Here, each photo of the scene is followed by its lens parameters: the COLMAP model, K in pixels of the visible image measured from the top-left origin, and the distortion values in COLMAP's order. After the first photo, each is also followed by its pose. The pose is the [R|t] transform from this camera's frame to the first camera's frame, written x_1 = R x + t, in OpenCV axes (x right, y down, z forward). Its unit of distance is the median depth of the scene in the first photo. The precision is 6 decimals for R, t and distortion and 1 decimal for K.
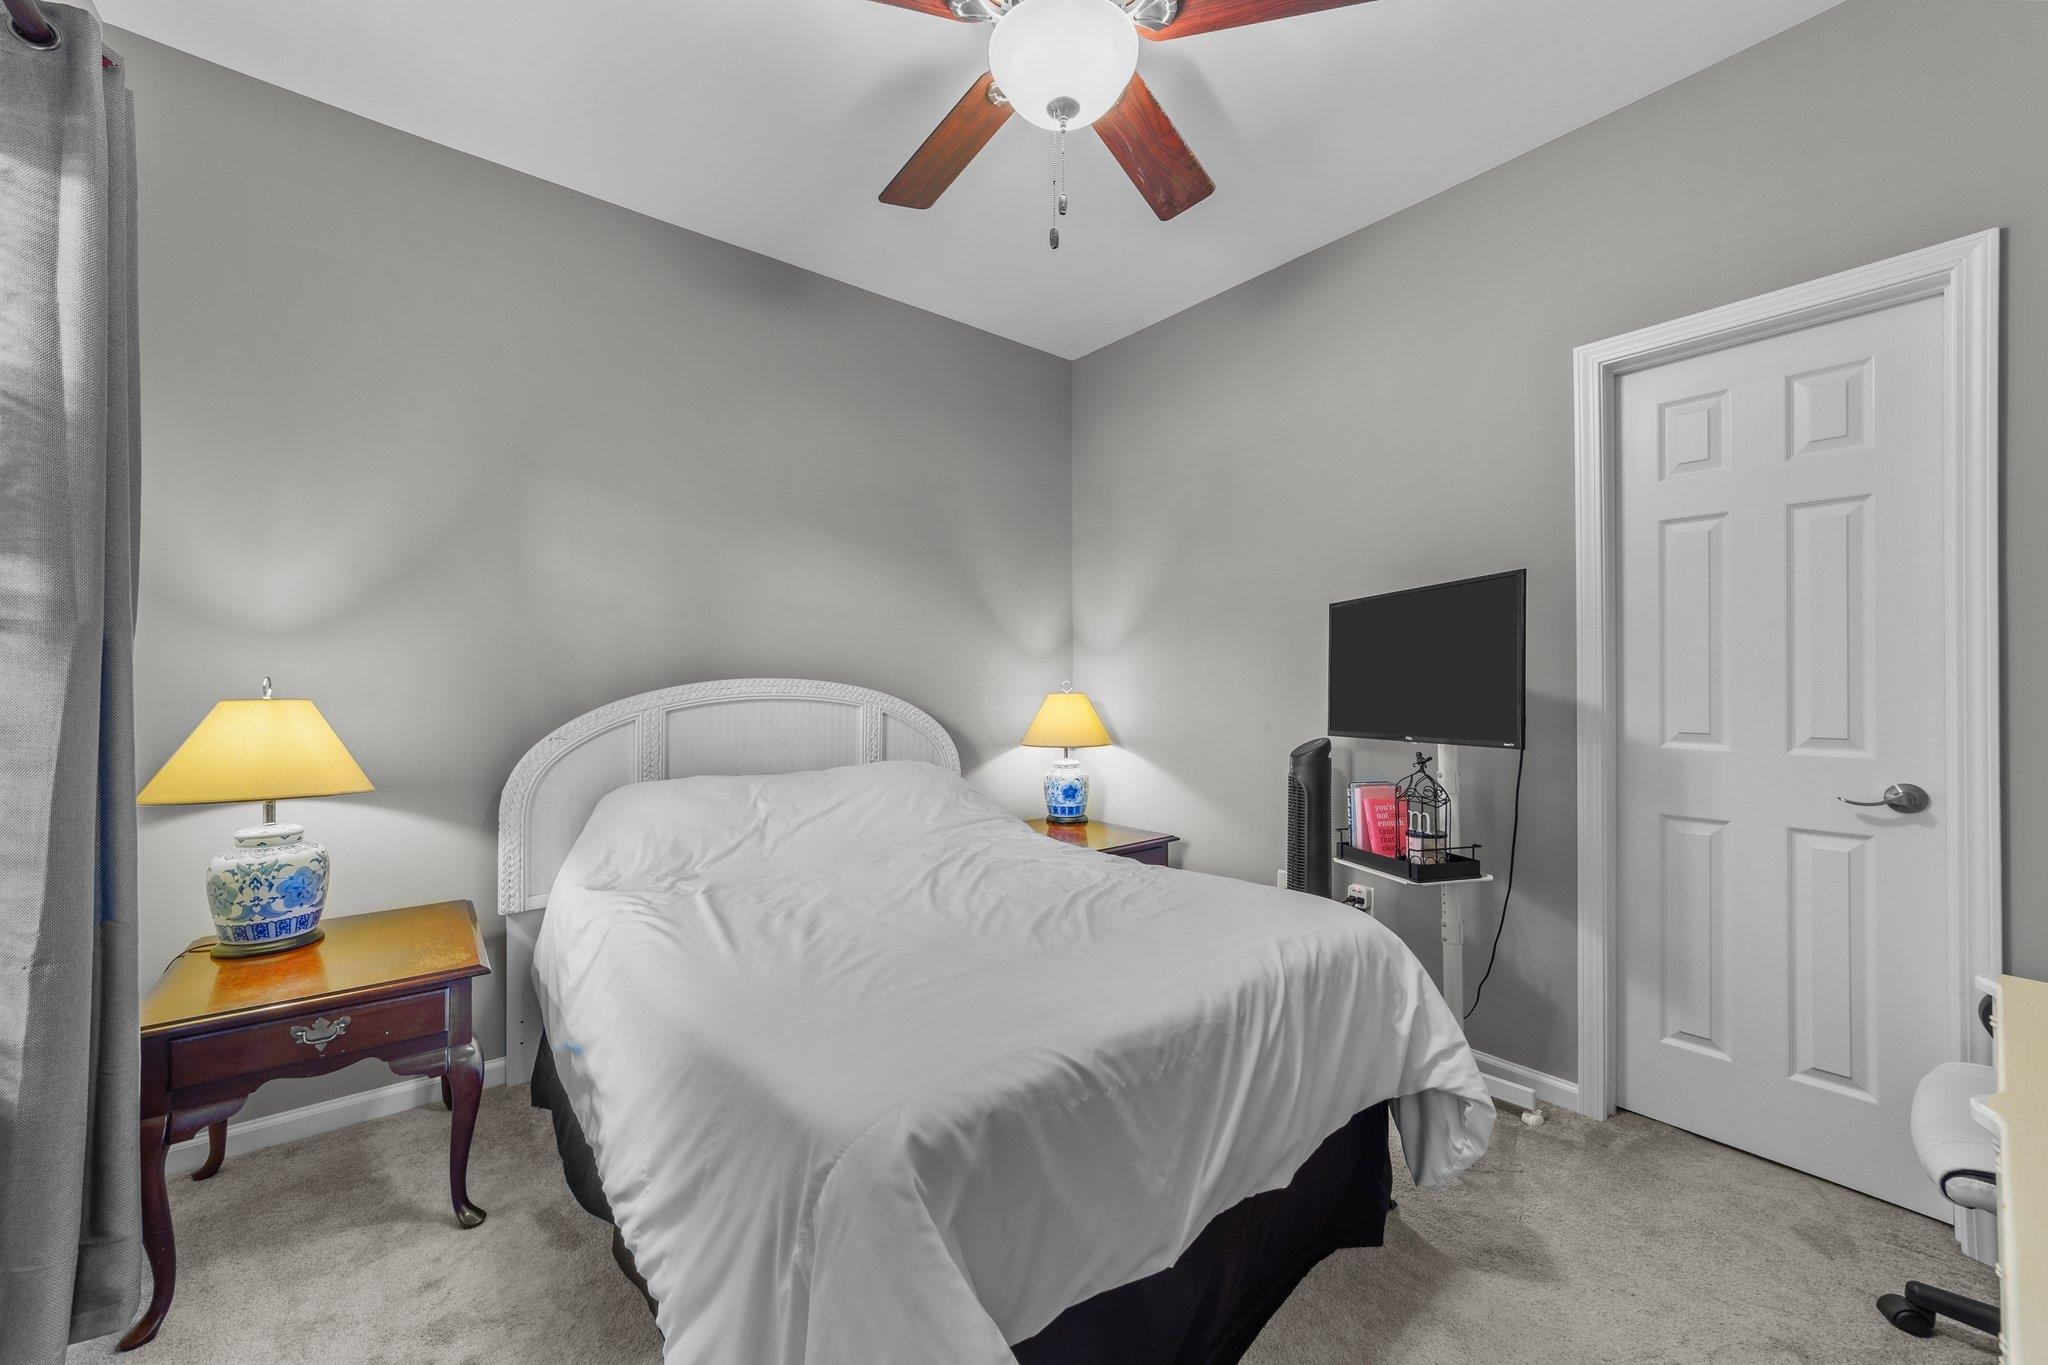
lens RADIAL K [[783.7, 0, 1020.2], [0, 783.7, 679.5], [0, 0, 1]] dist [-0.004825, 0.004908]
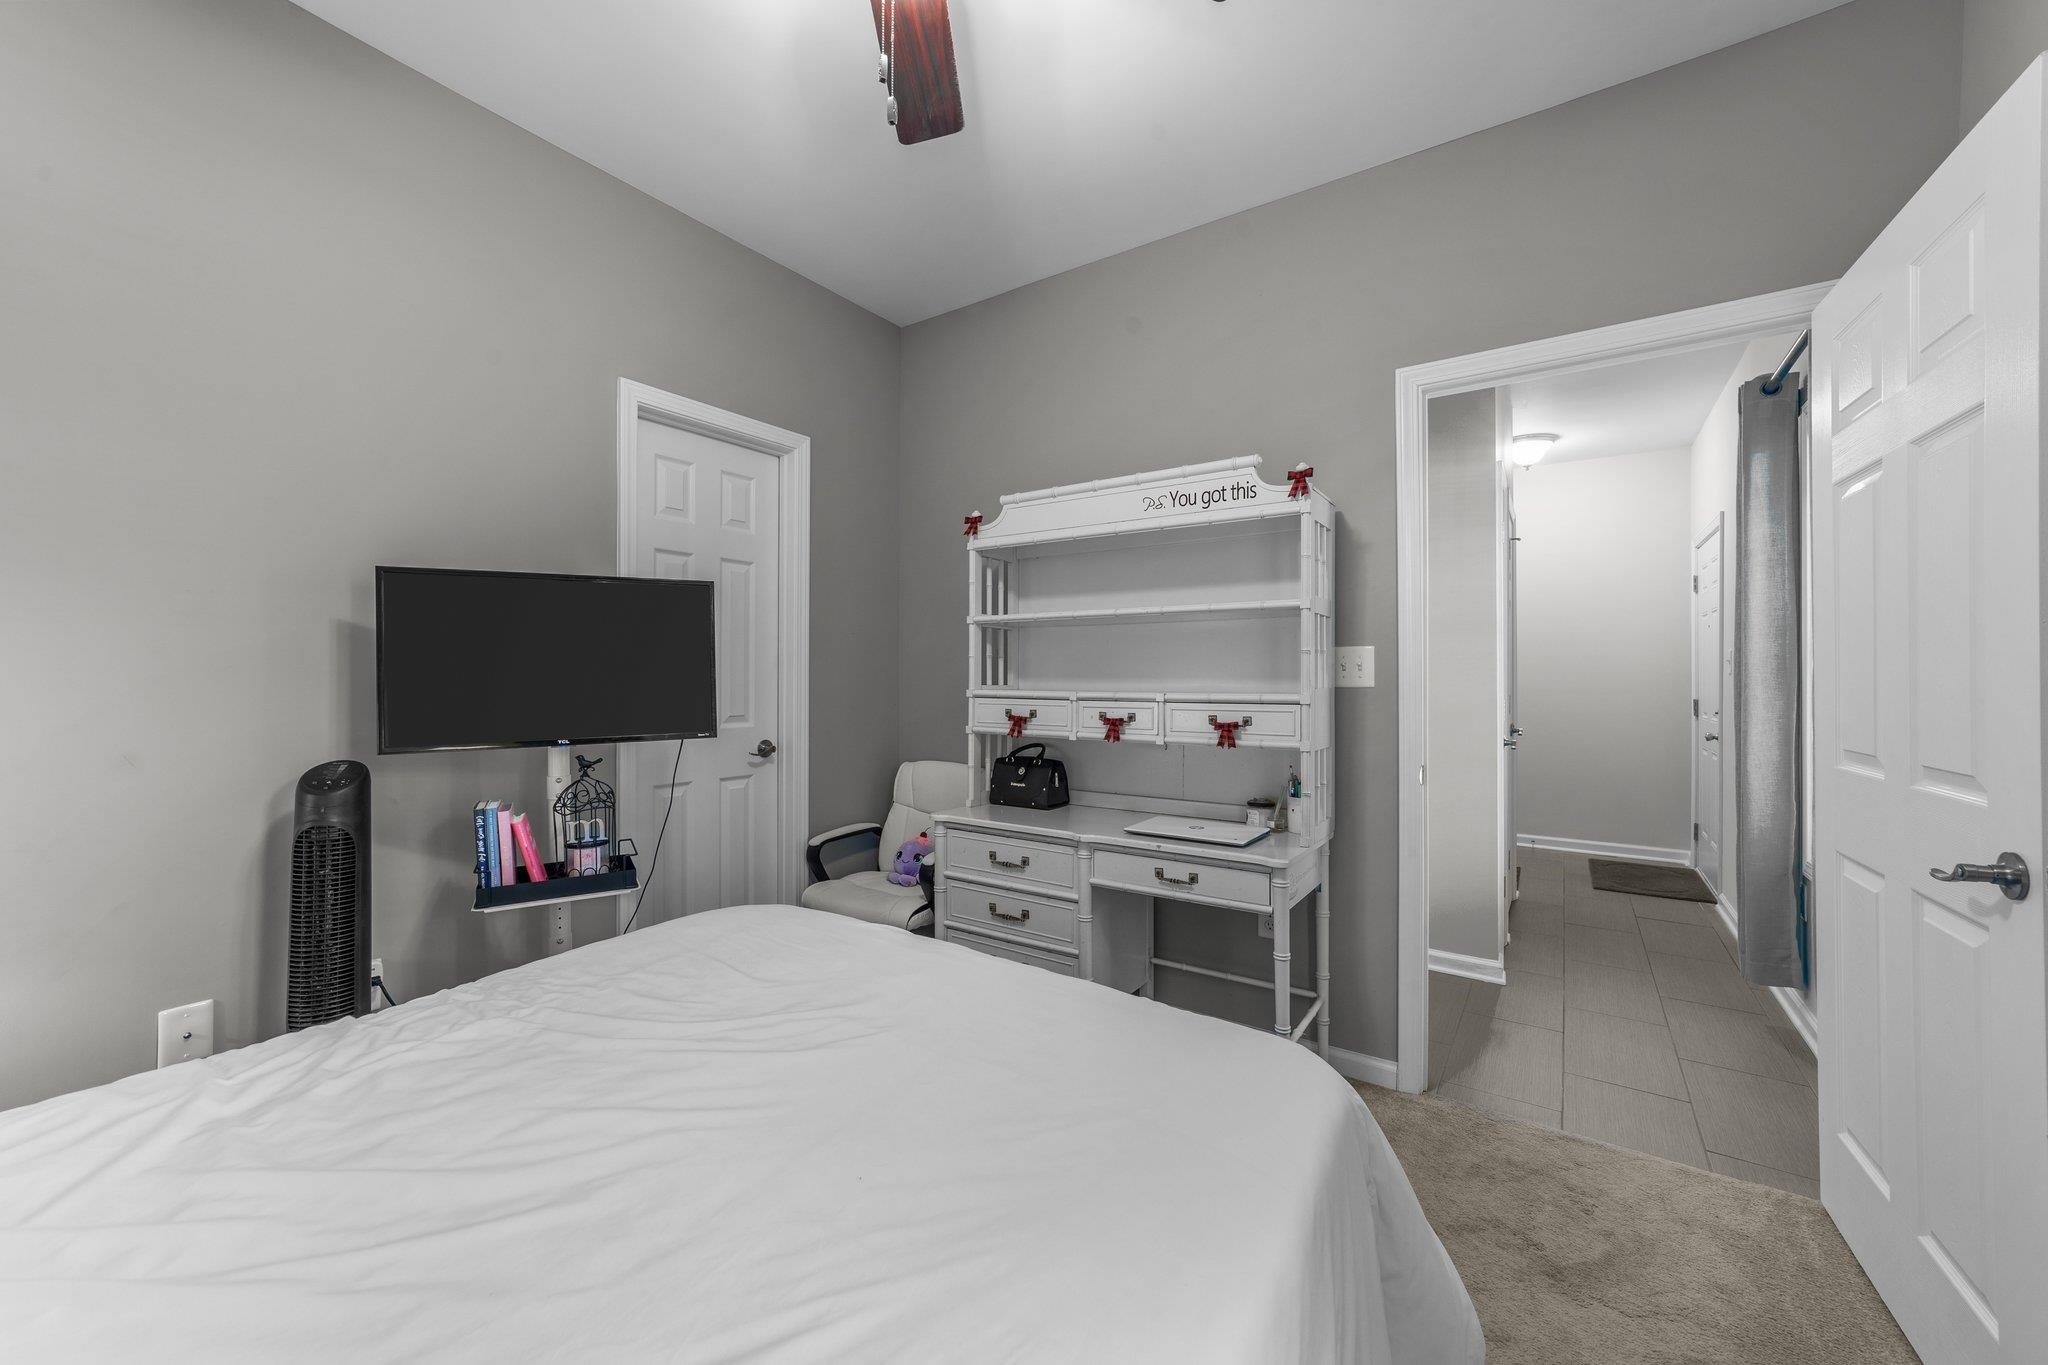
lens RADIAL K [[783.7, 0, 1020.6], [0, 783.7, 680.7], [0, 0, 1]] dist [-0.004825, 0.004908]
pose [[-0.277814, -0.001087, 0.960634, -0.595887], [-0.005081, 0.999987, -0.000338, 0.003403], [-0.960622, -0.004975, -0.277816, 0.882773]]
